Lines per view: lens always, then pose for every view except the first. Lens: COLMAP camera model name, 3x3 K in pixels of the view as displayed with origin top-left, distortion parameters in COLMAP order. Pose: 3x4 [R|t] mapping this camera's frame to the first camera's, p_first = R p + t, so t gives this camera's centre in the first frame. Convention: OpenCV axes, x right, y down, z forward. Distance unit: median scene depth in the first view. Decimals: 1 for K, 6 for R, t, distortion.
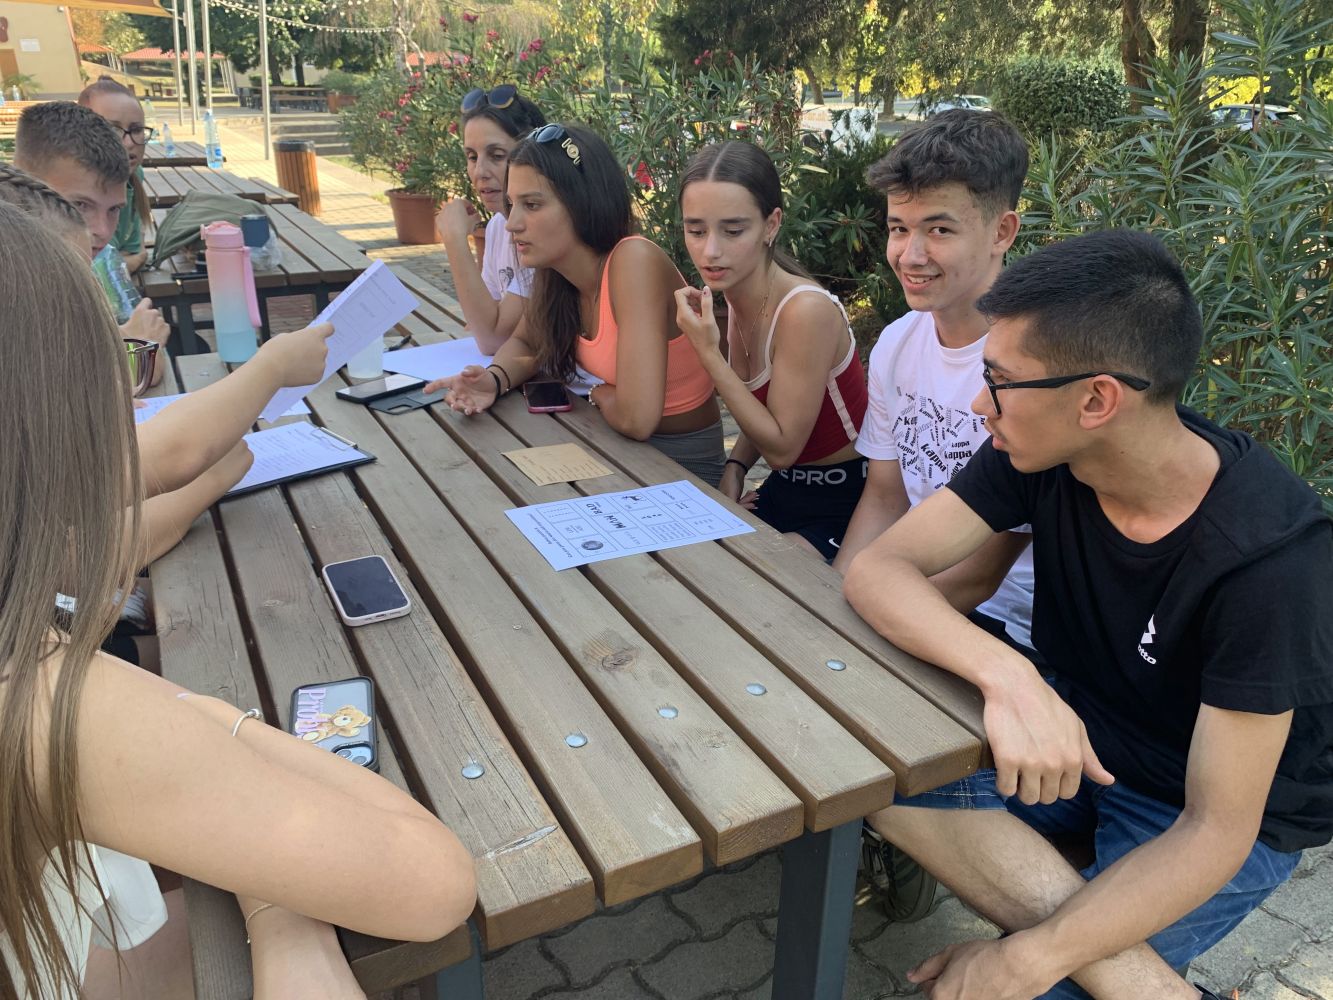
lens RADIAL K [[1015.0, 0, 661.7], [0, 1015.0, 498.1], [0, 0, 1]] dist [0.027109, -0.028997]
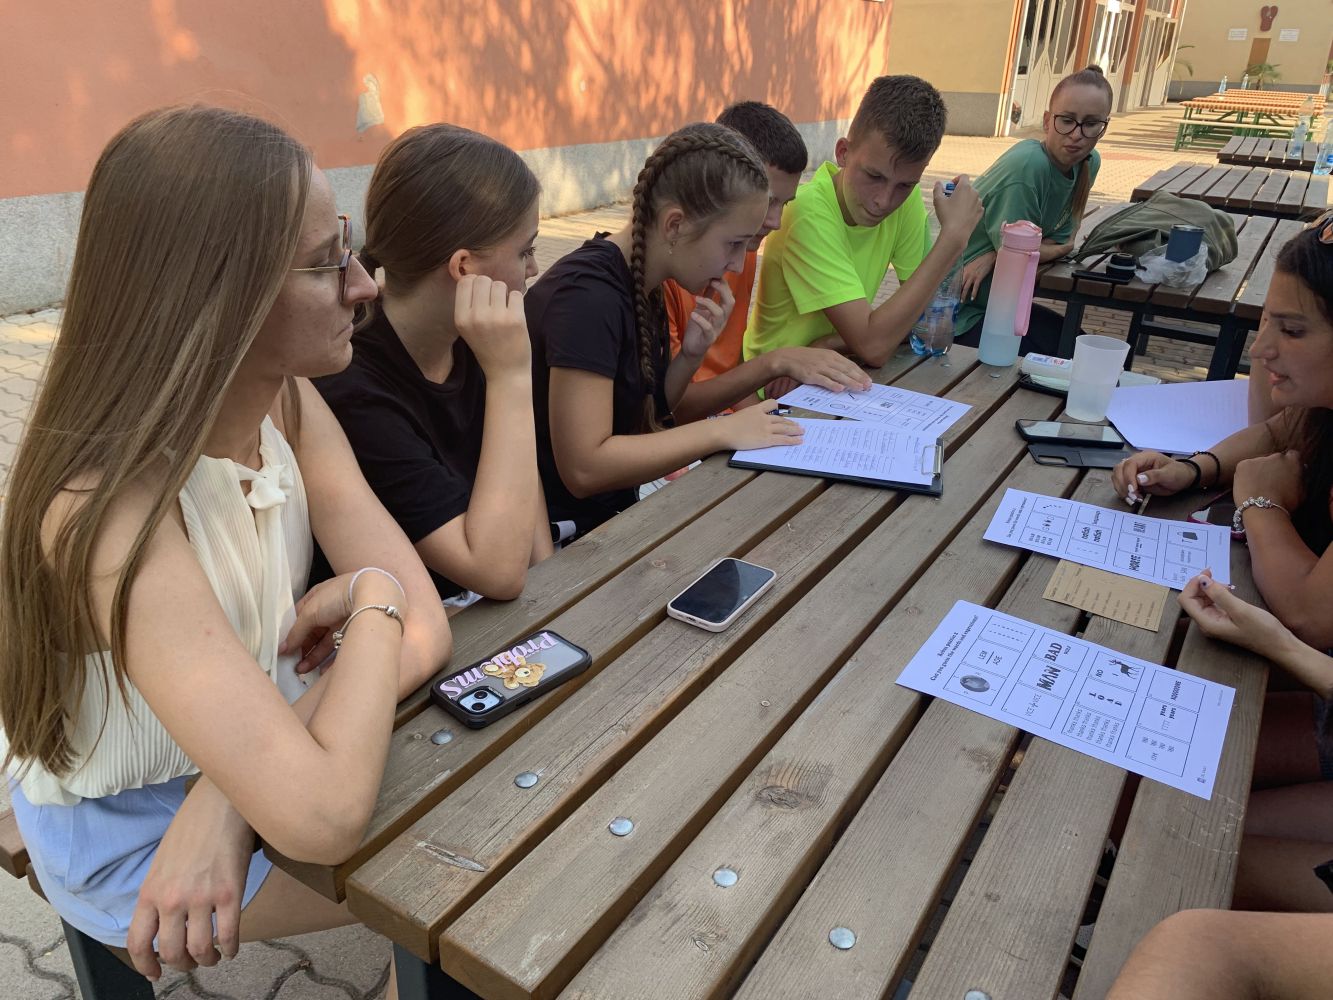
lens RADIAL K [[1015.0, 0, 664.2], [0, 1015.0, 504.5], [0, 0, 1]] dist [0.027109, -0.028997]
pose [[0.505951, 0.380752, -0.773978, 0.330526], [-0.370488, 0.906242, 0.203629, -0.135126], [0.778943, 0.183723, 0.599578, 0.283256]]
